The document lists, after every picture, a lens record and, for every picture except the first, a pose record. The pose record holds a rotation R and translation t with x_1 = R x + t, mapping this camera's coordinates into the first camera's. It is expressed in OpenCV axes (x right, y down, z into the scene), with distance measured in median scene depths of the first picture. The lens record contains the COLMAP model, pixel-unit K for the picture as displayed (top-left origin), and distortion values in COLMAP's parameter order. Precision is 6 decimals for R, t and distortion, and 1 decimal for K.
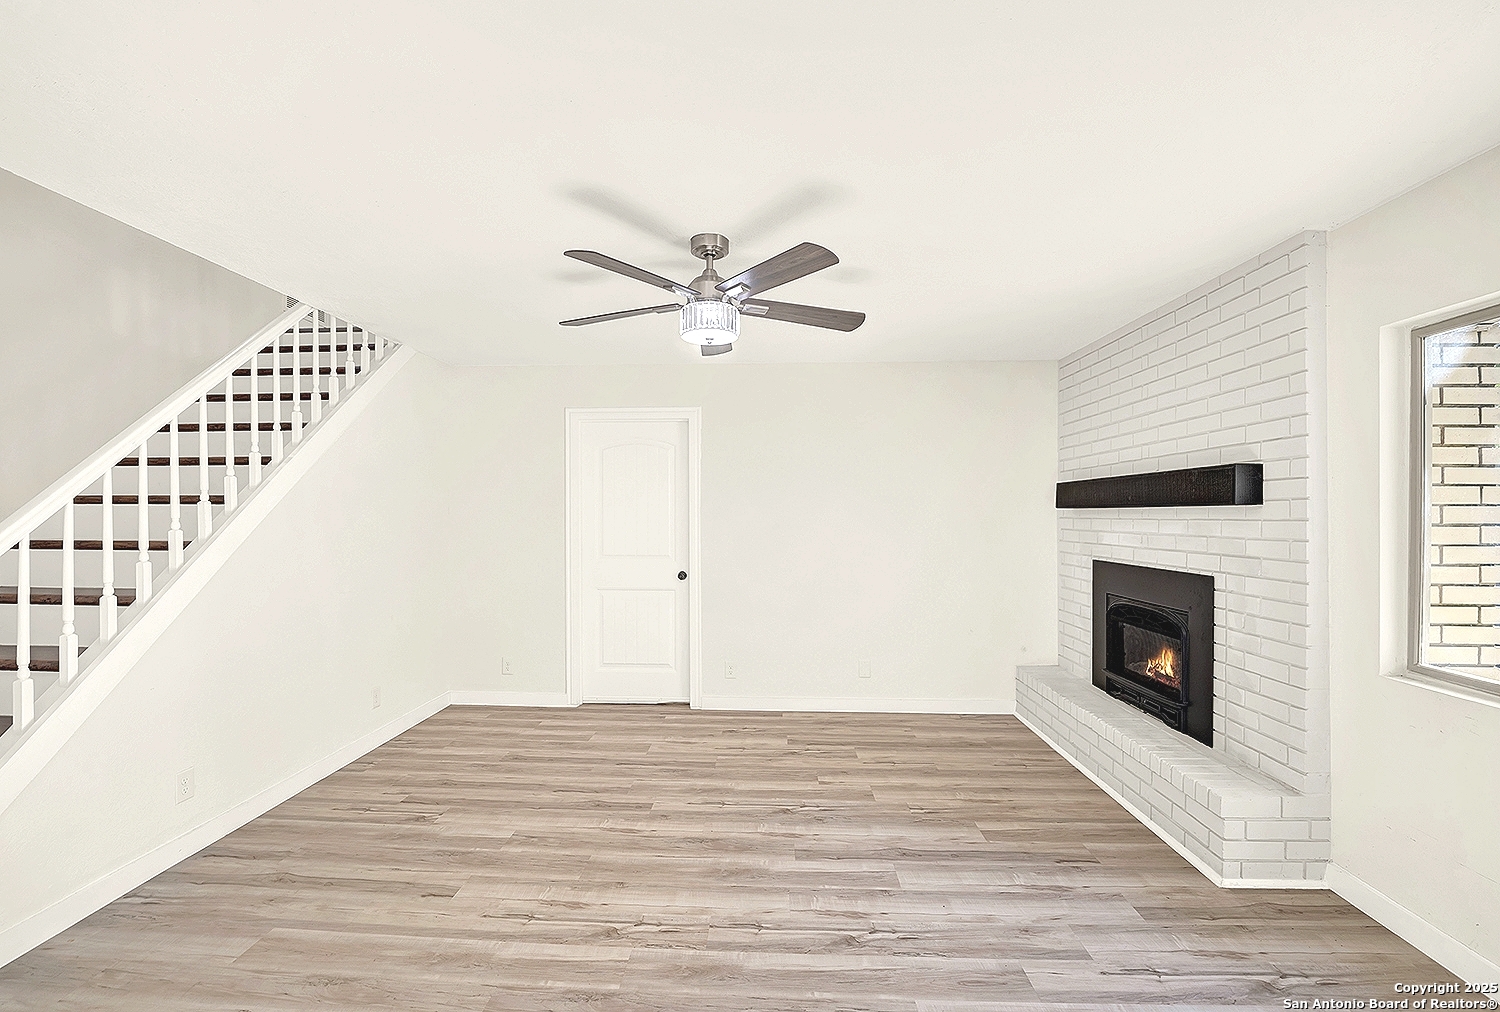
lens RADIAL K [[639.0, 0, 734.7], [0, 639.0, 511.4], [0, 0, 1]] dist [-0.018755, 0.000018]
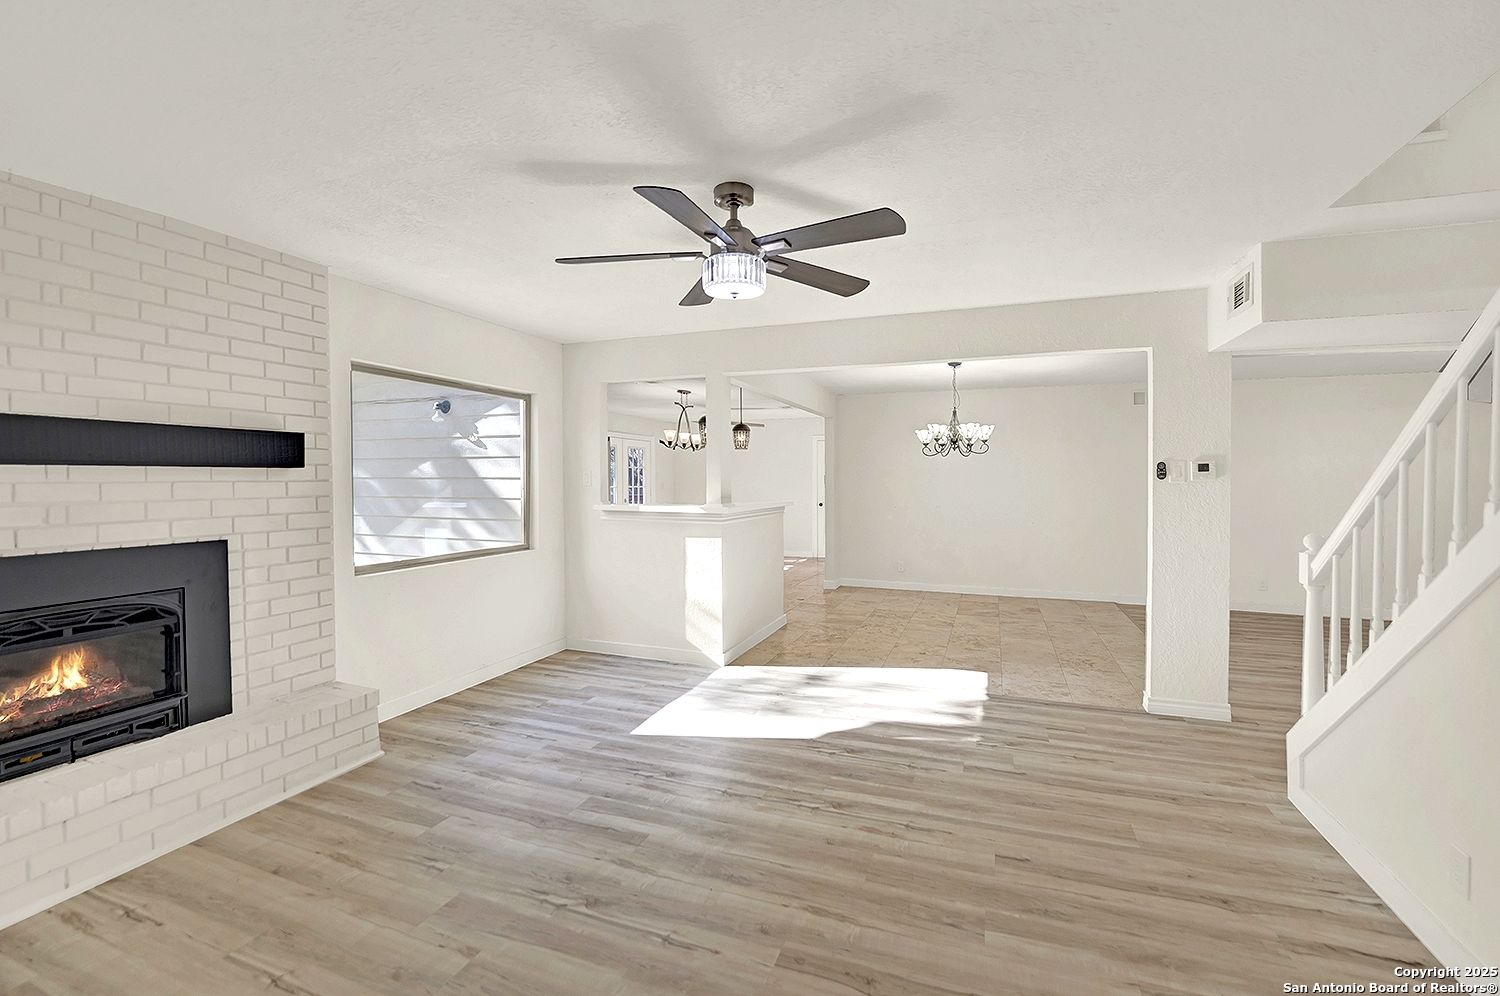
lens RADIAL K [[650.4, 0, 742.6], [0, 650.4, 494.8], [0, 0, 1]] dist [-0.023036, 0.000020]
pose [[-0.952283, -0.008379, 0.305101, -0.301059], [-0.002869, 0.999825, 0.018504, 0.014014], [-0.305202, 0.016746, -0.952140, 1.699981]]
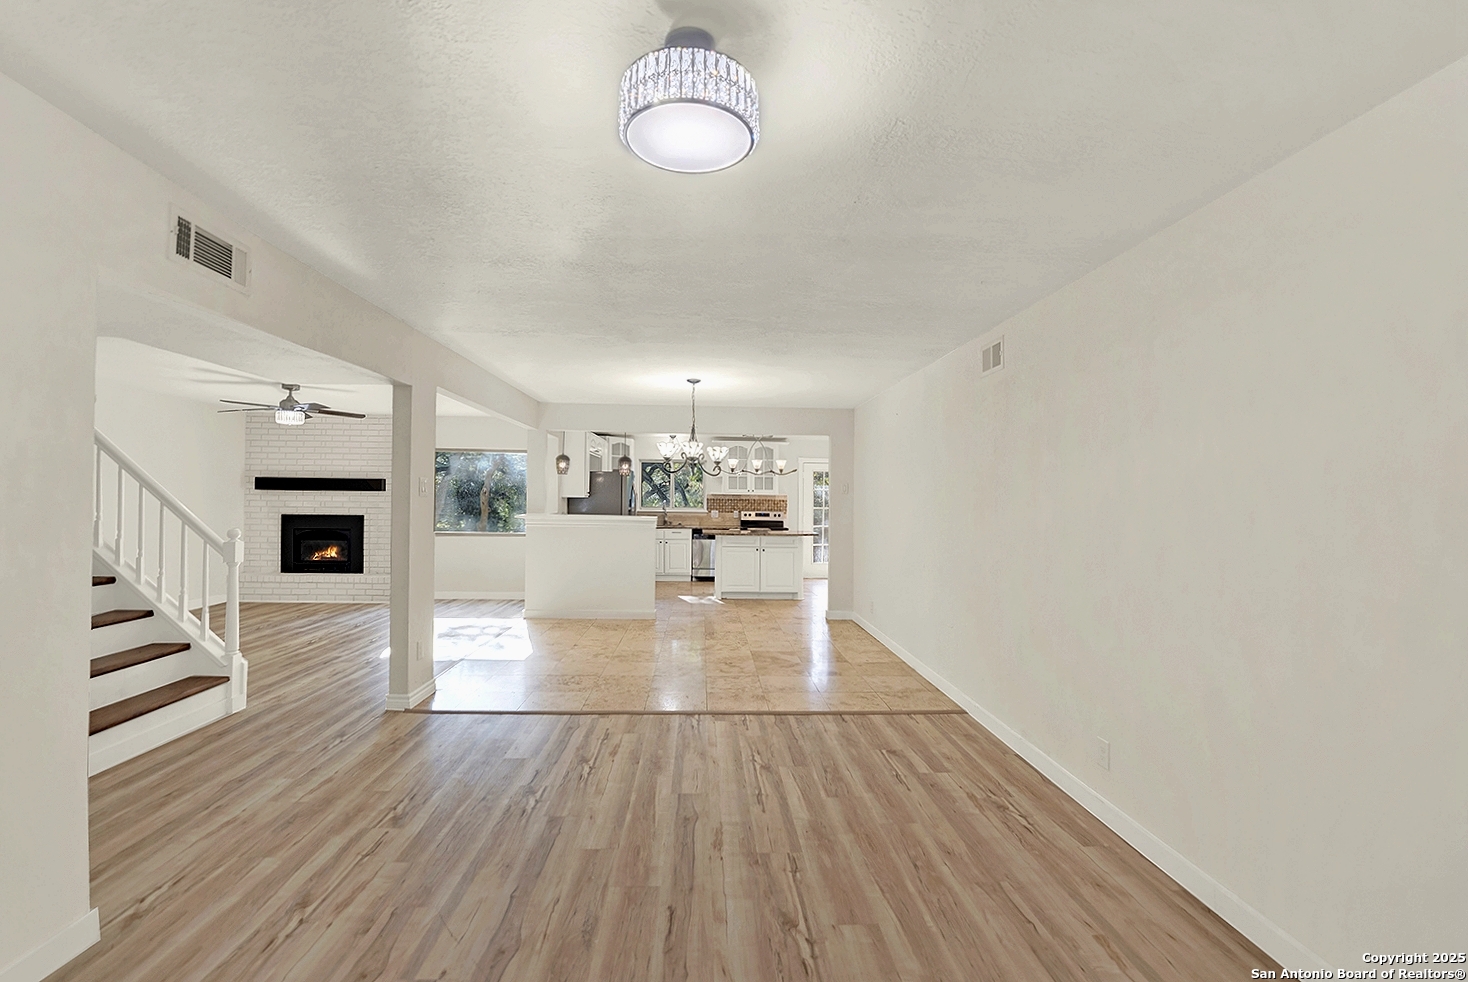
lens RADIAL K [[616.7, 0, 726.8], [0, 616.7, 504.1], [0, 0, 1]] dist [-0.024388, 0.000355]
pose [[-0.099394, -0.009556, 0.995002, -2.276533], [-0.014868, 0.999857, 0.008118, 0.002248], [-0.994937, -0.013987, -0.099522, -0.416263]]
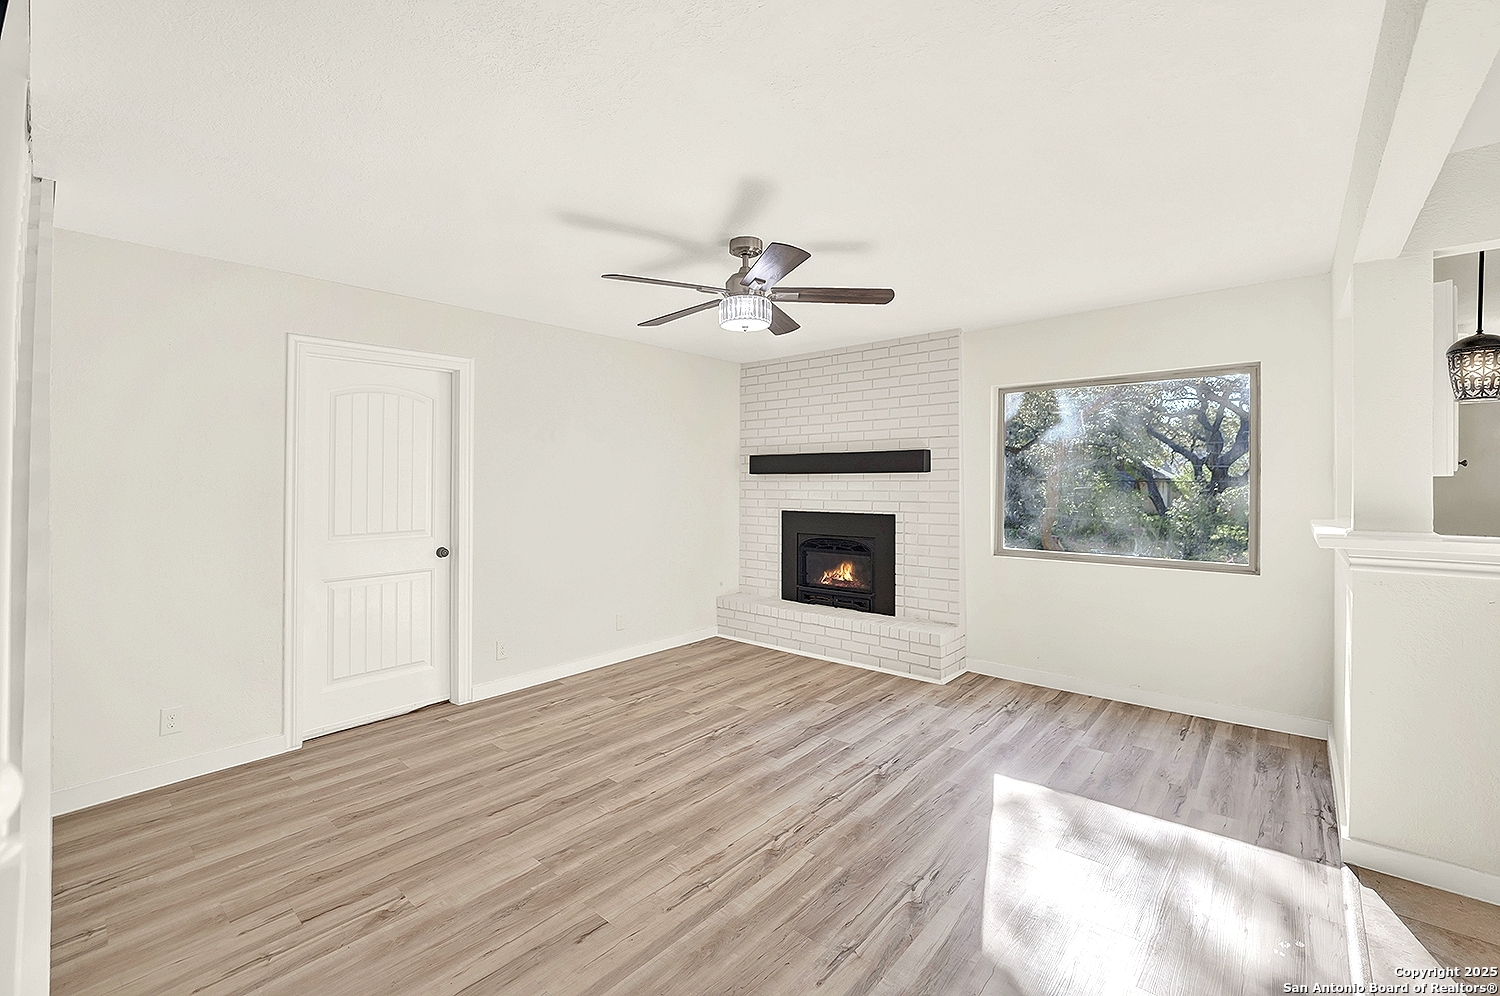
lens RADIAL K [[637.1, 0, 754.1], [0, 637.1, 469.8], [0, 0, 1]] dist [-0.002592, -0.000084]
pose [[0.612367, 0.008257, 0.790531, -0.825223], [0.001753, 0.999929, -0.011803, 0.002412], [-0.790572, 0.008614, 0.612308, 0.248520]]
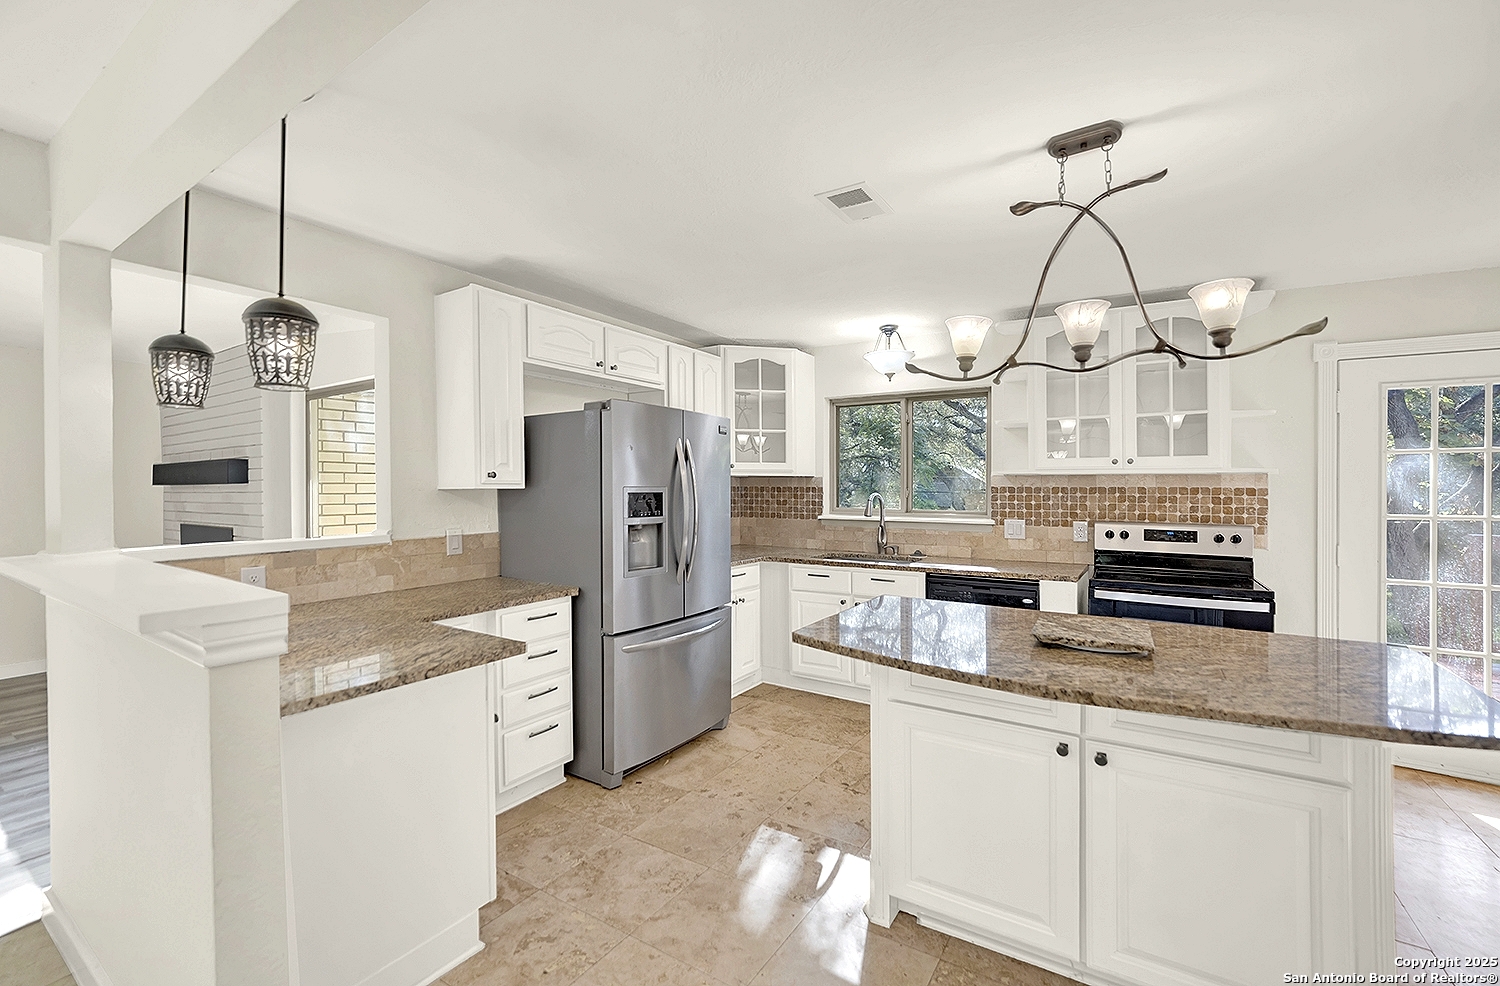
lens RADIAL K [[624.1, 0, 743.5], [0, 624.1, 483.7], [0, 0, 1]] dist [0.000358, -0.019239]
pose [[0.484492, 0.005881, 0.874776, 0.021718], [-0.000089, 0.999978, -0.006674, 0.002292], [-0.874795, 0.003156, 0.484482, -0.874691]]
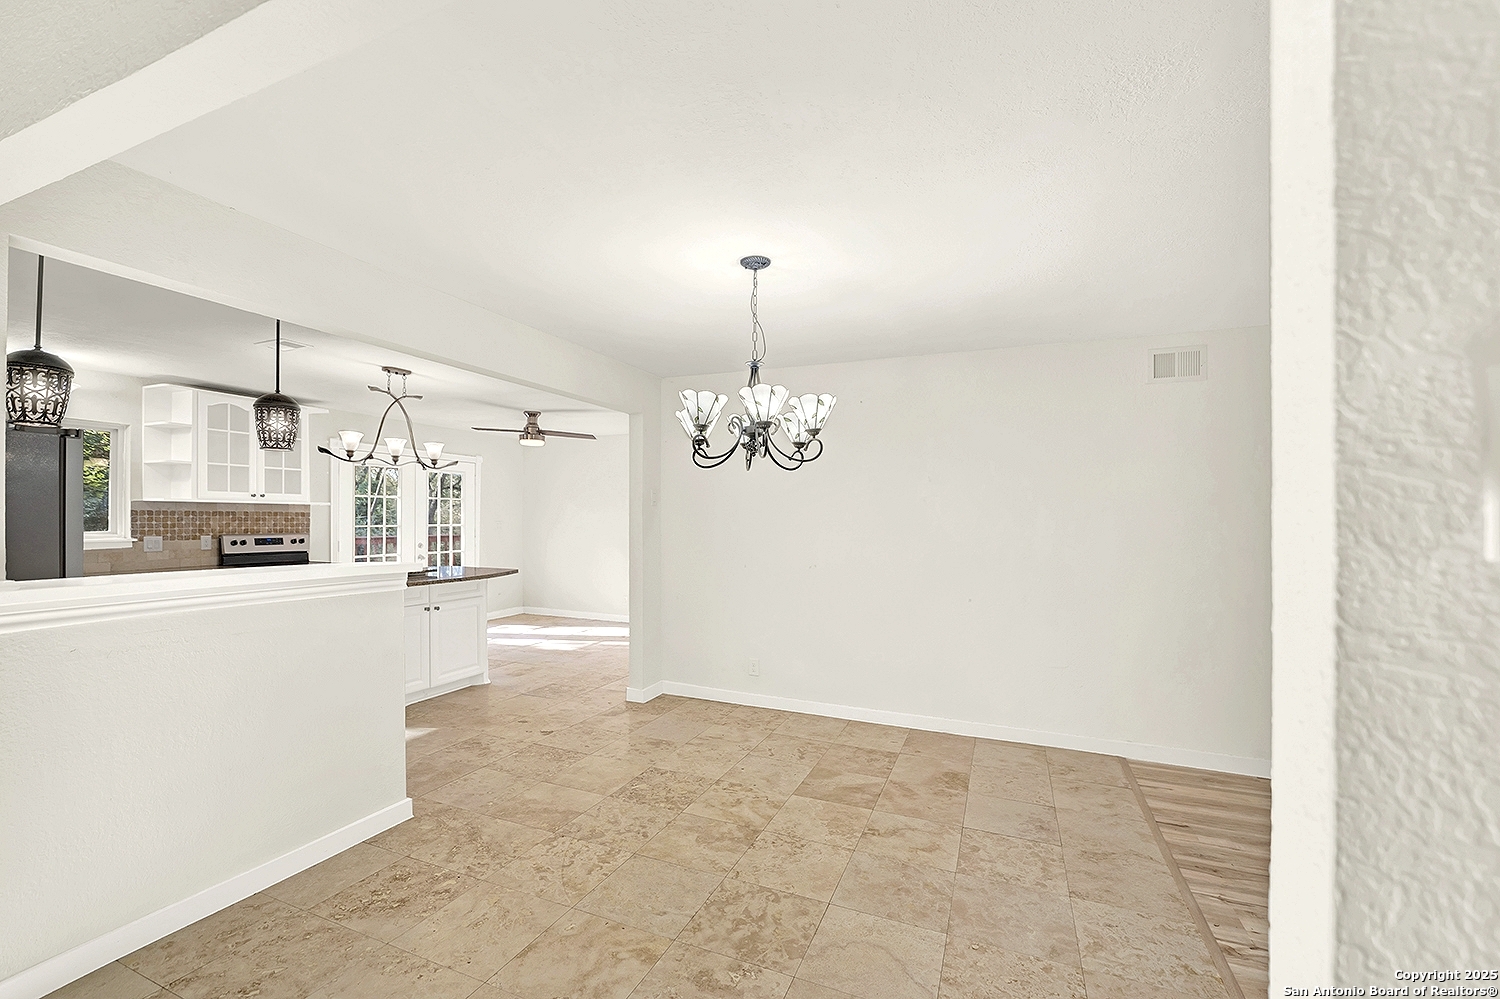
lens RADIAL K [[627.7, 0, 714.9], [0, 627.7, 520.1], [0, 0, 1]] dist [-0.002436, -0.000087]
pose [[-0.936336, -0.013058, 0.350864, -0.576136], [-0.011408, 0.999912, 0.006769, -0.002581], [-0.350921, 0.002335, -0.936402, 0.393633]]
